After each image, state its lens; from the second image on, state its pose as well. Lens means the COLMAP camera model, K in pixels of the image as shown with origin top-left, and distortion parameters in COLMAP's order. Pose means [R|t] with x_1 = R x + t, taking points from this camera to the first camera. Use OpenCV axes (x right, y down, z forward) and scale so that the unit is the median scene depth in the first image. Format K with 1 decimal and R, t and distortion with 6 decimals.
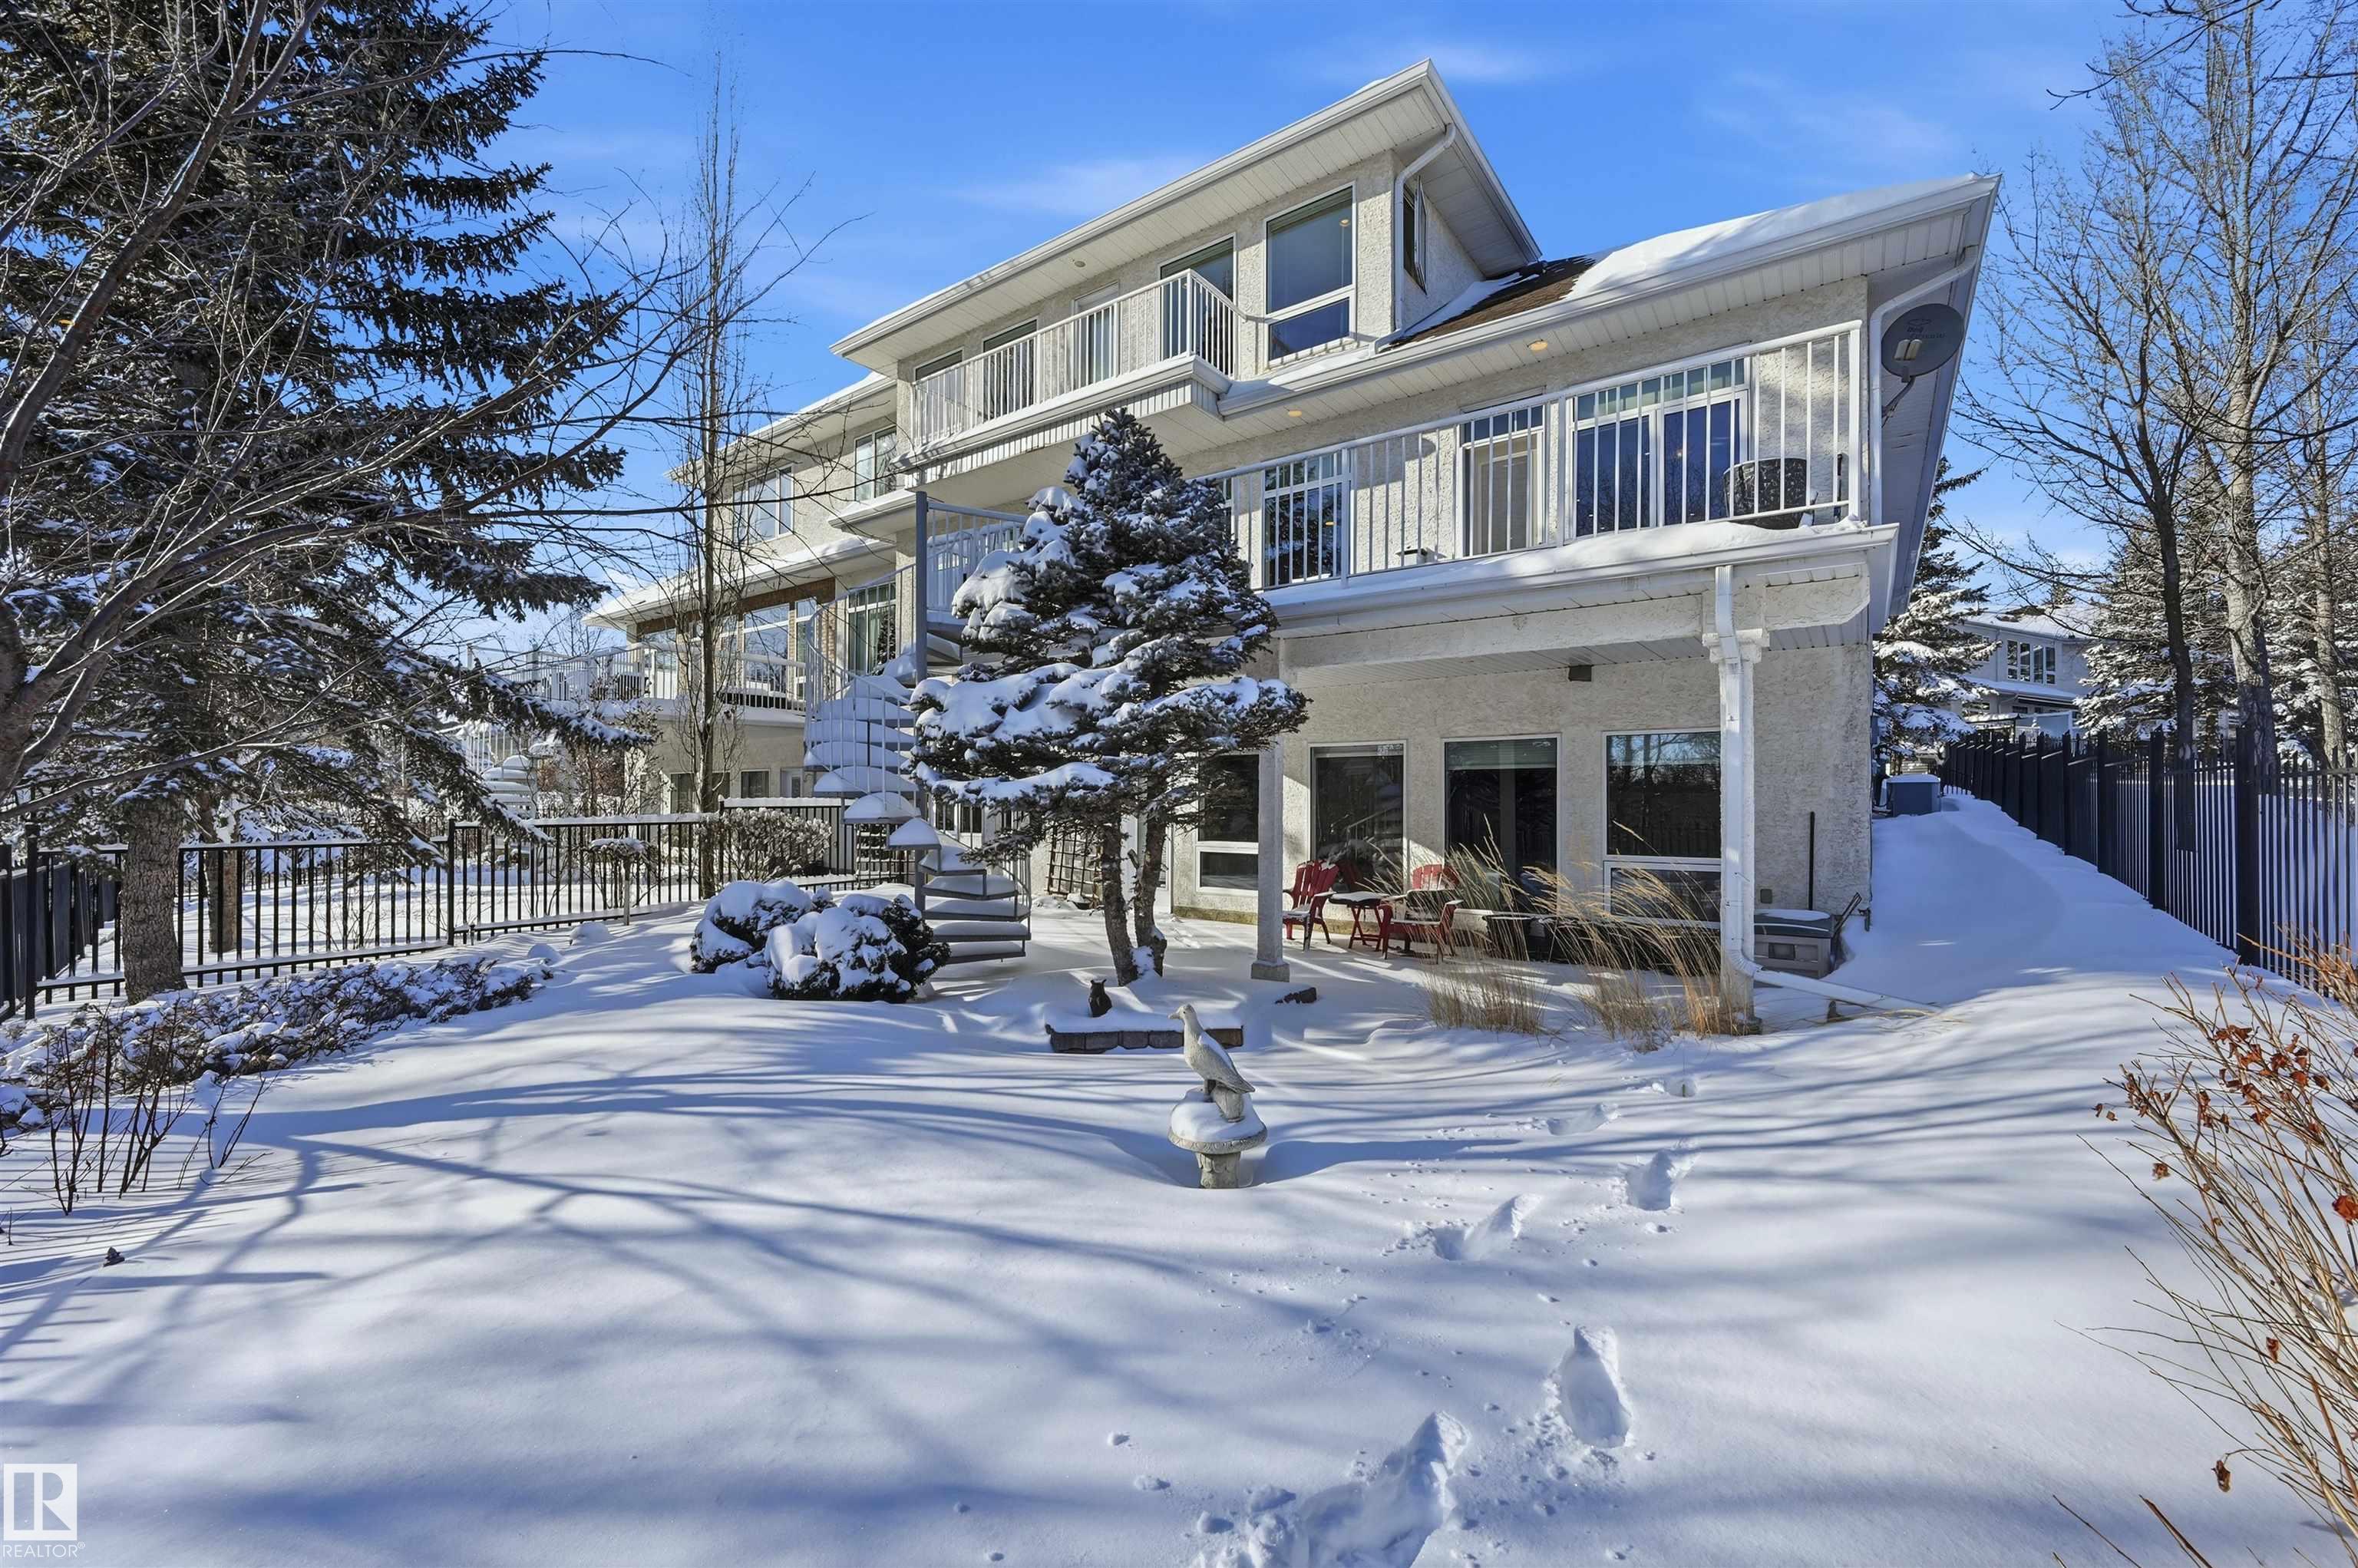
lens RADIAL K [[935.6, 0, 1179.0], [0, 935.6, 784.0], [0, 0, 1]] dist [0.000143, -0.000074]
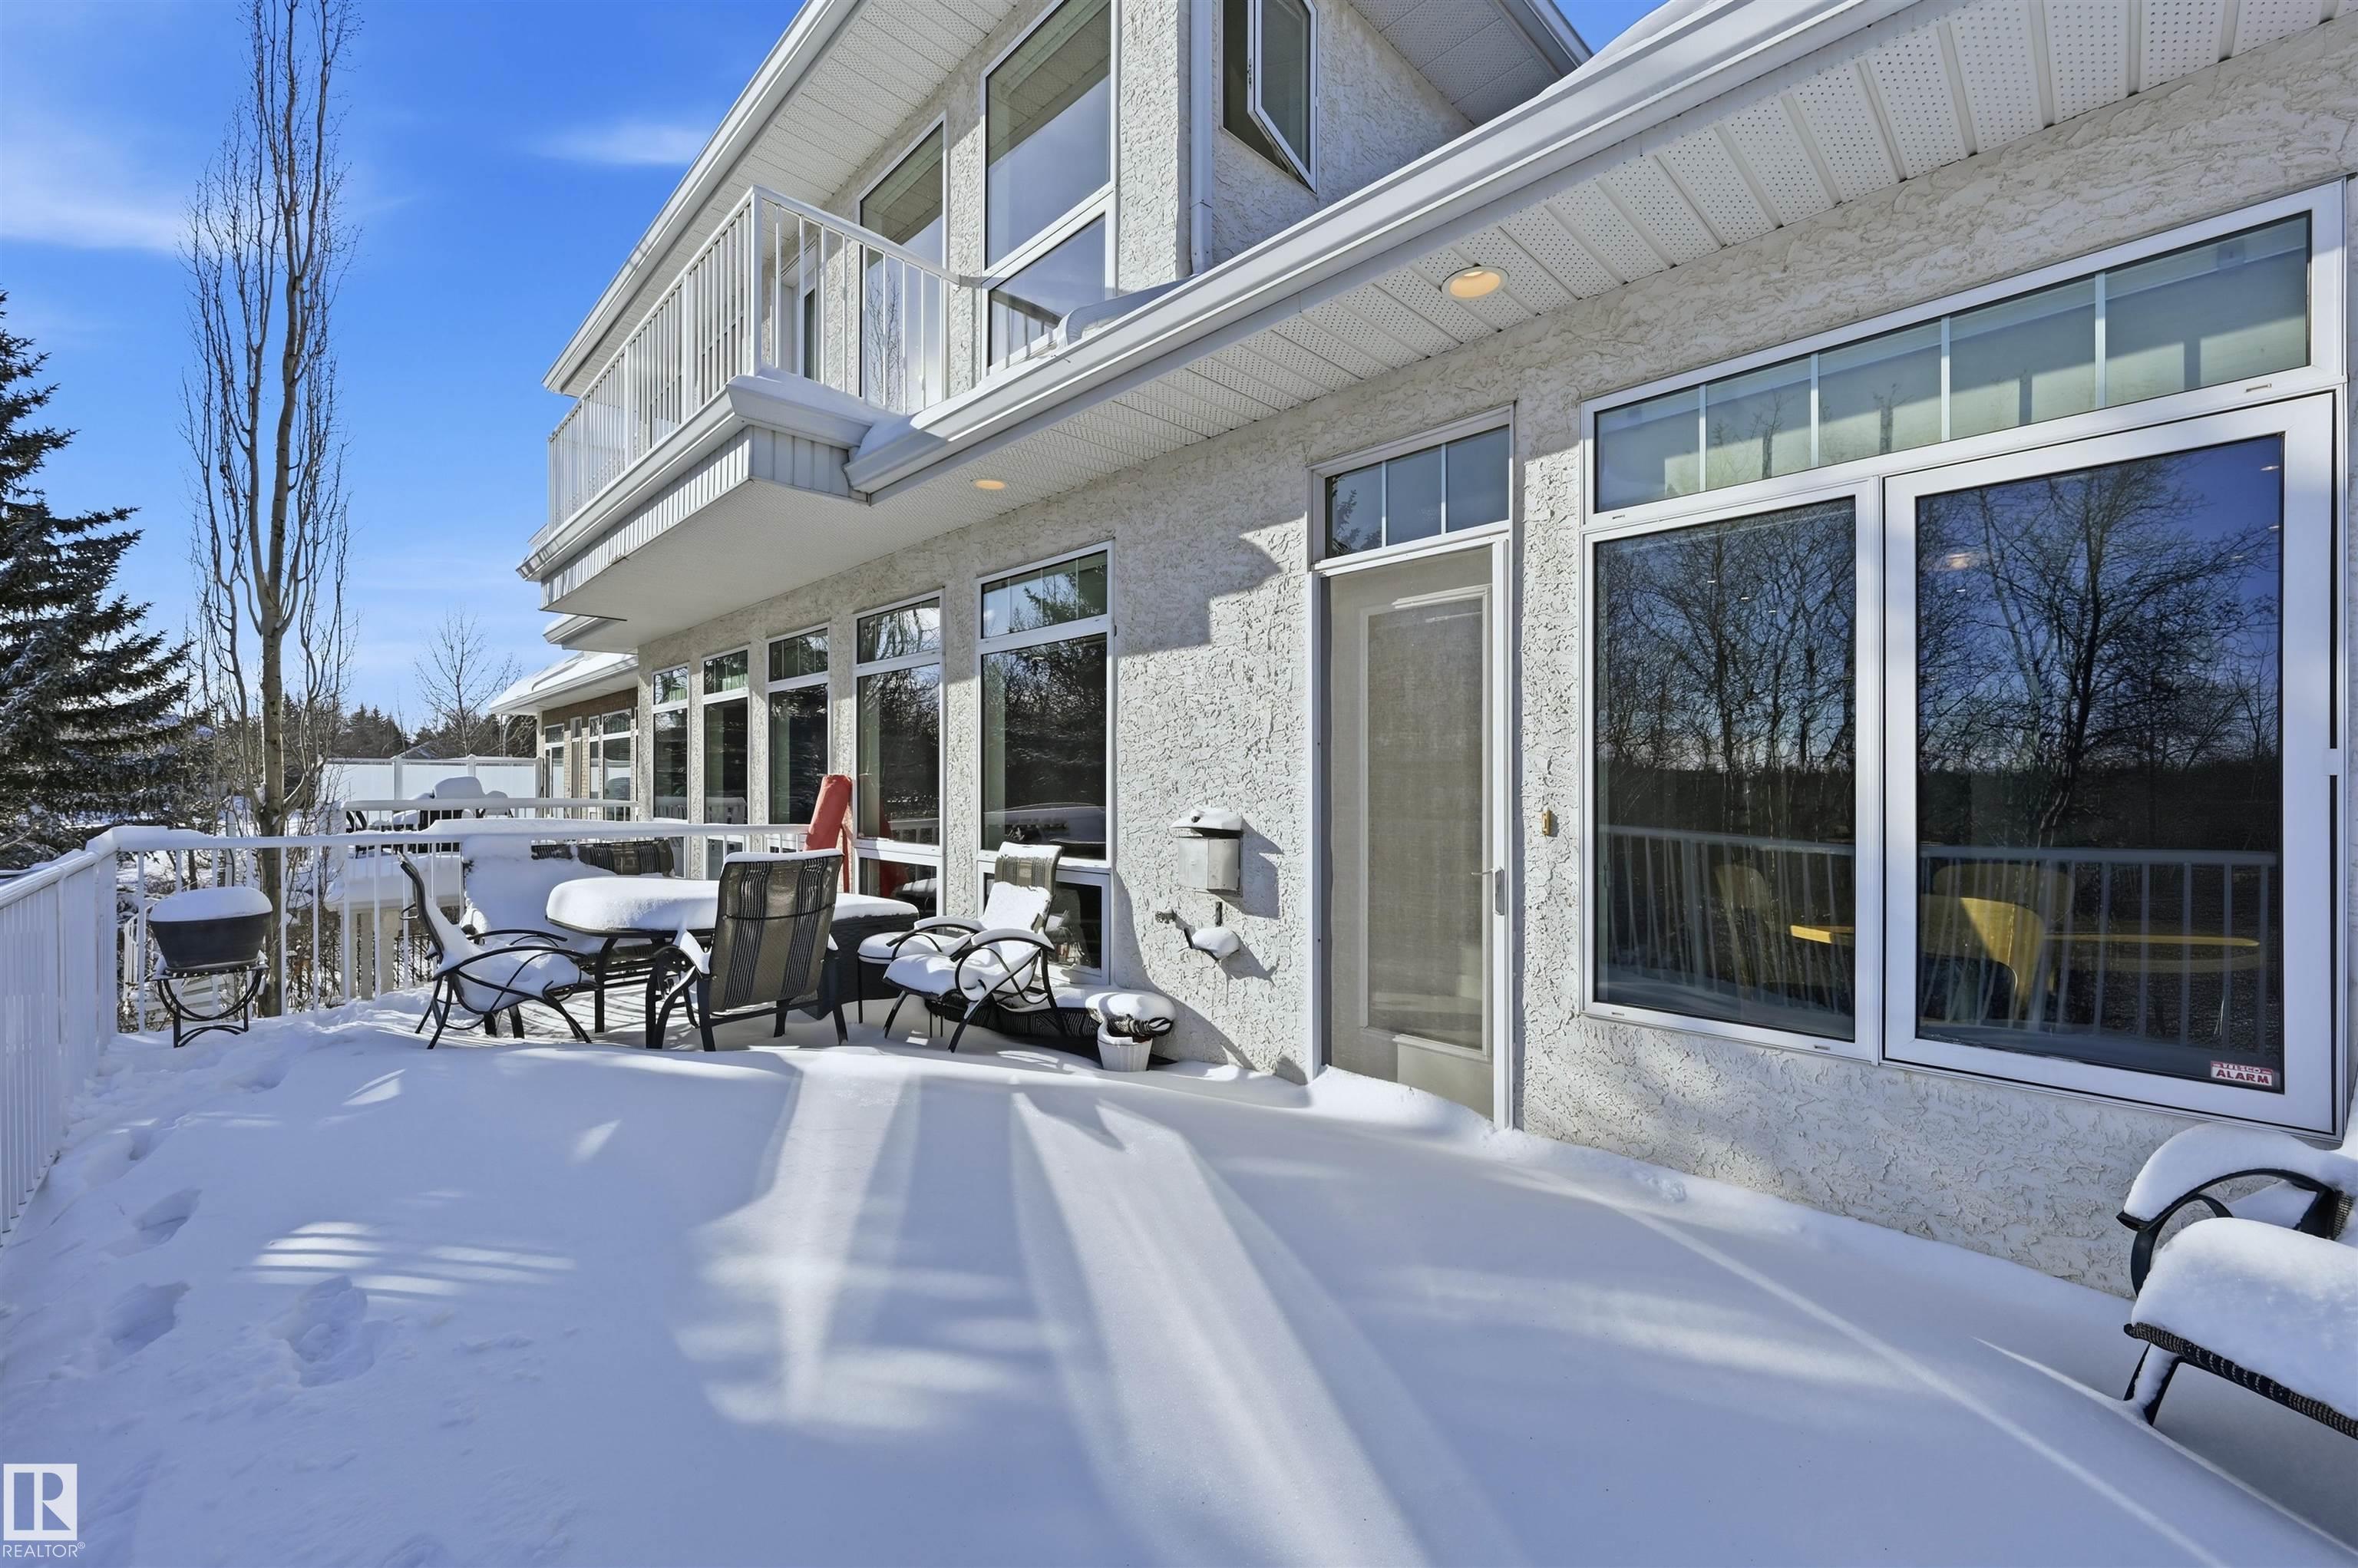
lens RADIAL K [[935.6, 0, 1179.0], [0, 935.6, 784.0], [0, 0, 1]] dist [0.000143, -0.000074]
pose [[0.982058, 0.002912, -0.188556, 0.313545], [-0.003026, 0.999995, -0.000318, -0.270257], [0.188555, 0.000883, 0.982062, 0.612841]]
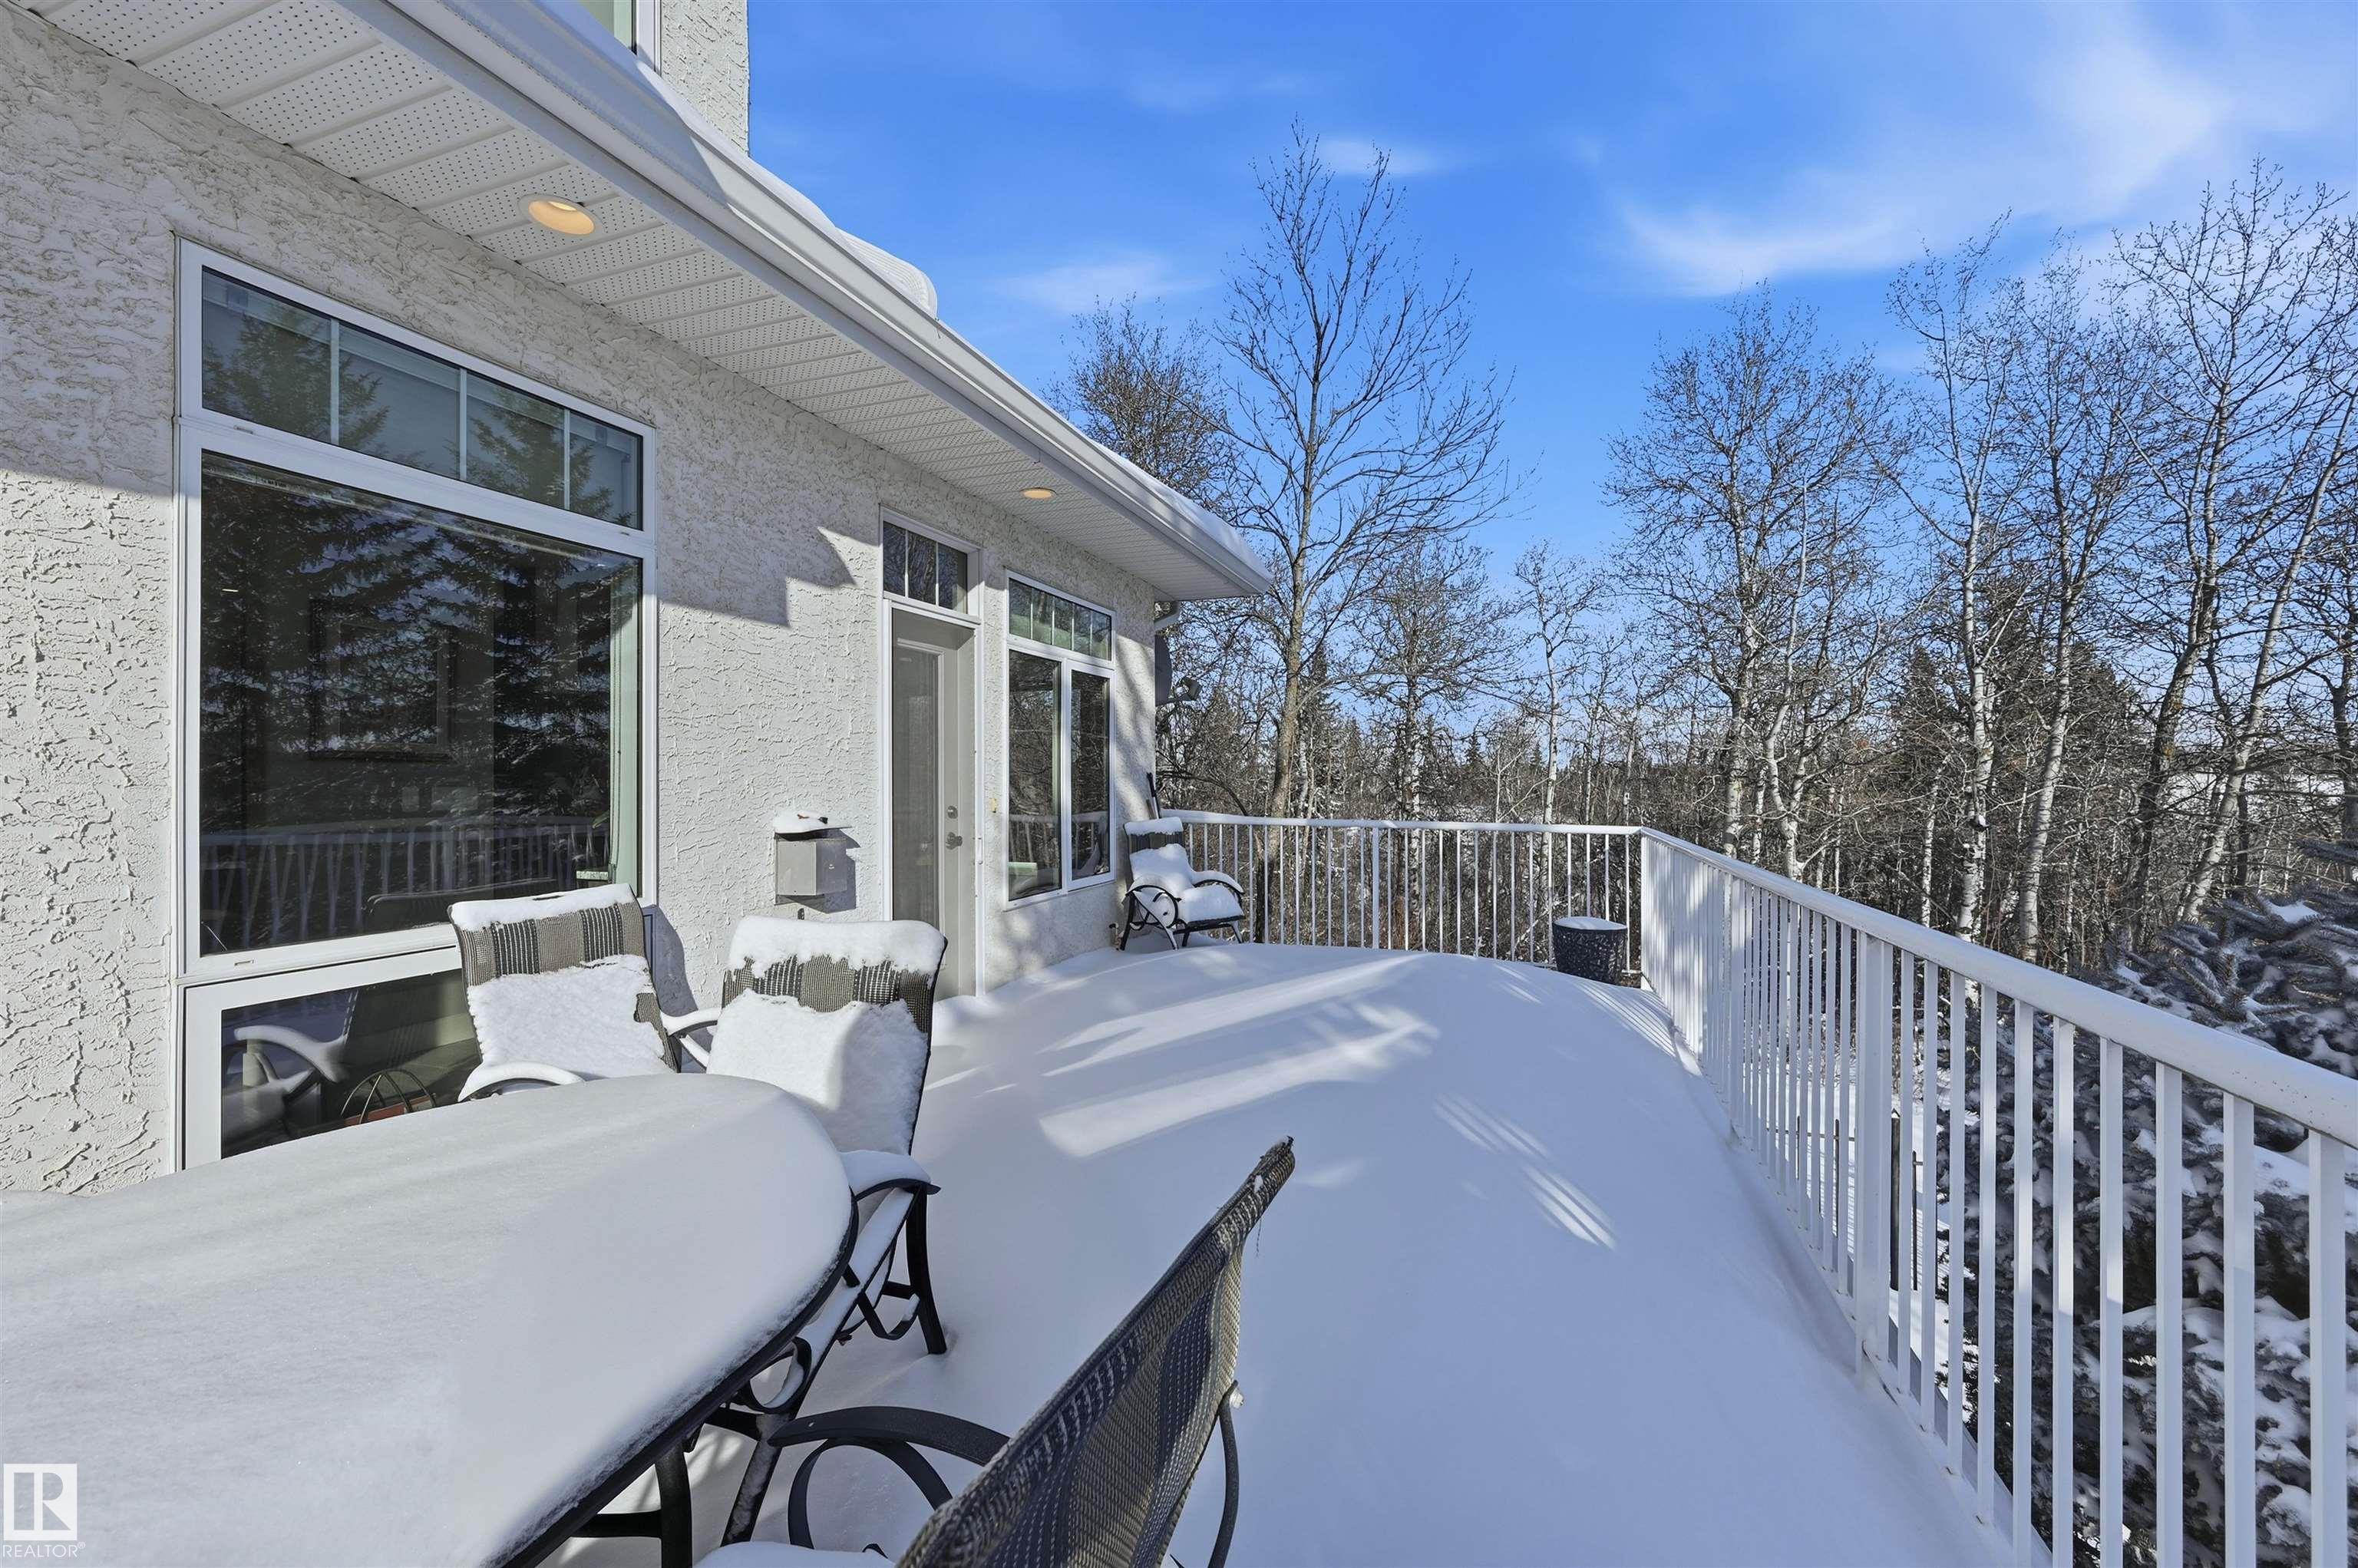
lens RADIAL K [[935.6, 0, 1179.0], [0, 935.6, 784.0], [0, 0, 1]] dist [0.000143, -0.000074]
pose [[-0.250839, -0.005046, 0.968016, -0.165350], [-0.000325, 0.999987, 0.005128, -0.272308], [-0.968029, 0.000971, -0.250838, 0.973173]]
